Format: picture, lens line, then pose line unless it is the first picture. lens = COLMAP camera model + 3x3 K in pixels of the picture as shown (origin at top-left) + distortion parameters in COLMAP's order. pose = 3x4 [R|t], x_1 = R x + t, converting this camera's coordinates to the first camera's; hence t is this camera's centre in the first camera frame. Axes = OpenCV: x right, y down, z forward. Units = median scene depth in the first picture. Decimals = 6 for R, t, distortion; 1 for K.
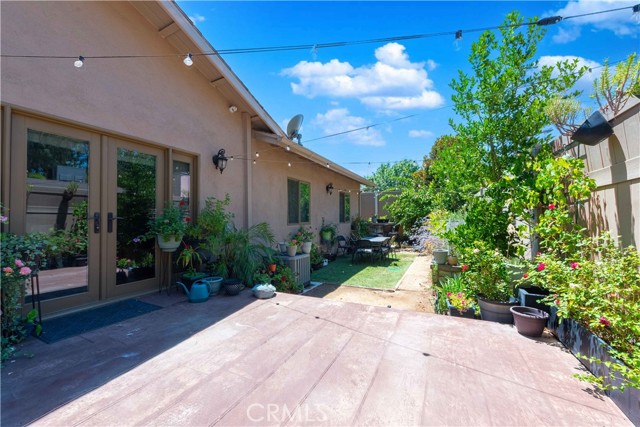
lens RADIAL K [[249.4, 0, 318.5], [0, 249.4, 215.2], [0, 0, 1]] dist [0.002411, -0.000447]
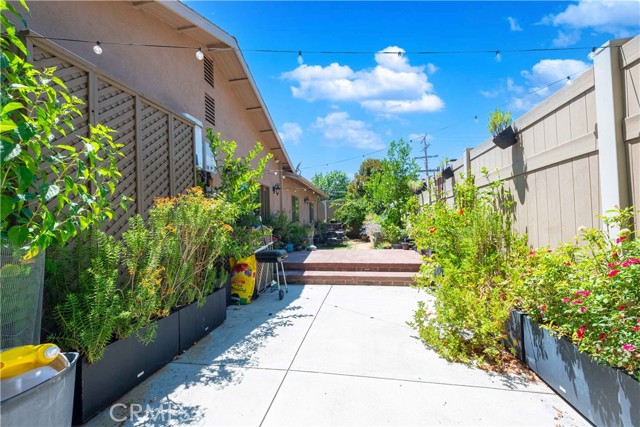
lens RADIAL K [[249.4, 0, 318.5], [0, 249.4, 215.2], [0, 0, 1]] dist [0.002411, -0.000447]
pose [[0.961635, -0.012162, 0.274064, -0.327036], [0.018697, 0.999599, -0.021244, 0.018958], [-0.273695, 0.025553, 0.961477, -0.521571]]
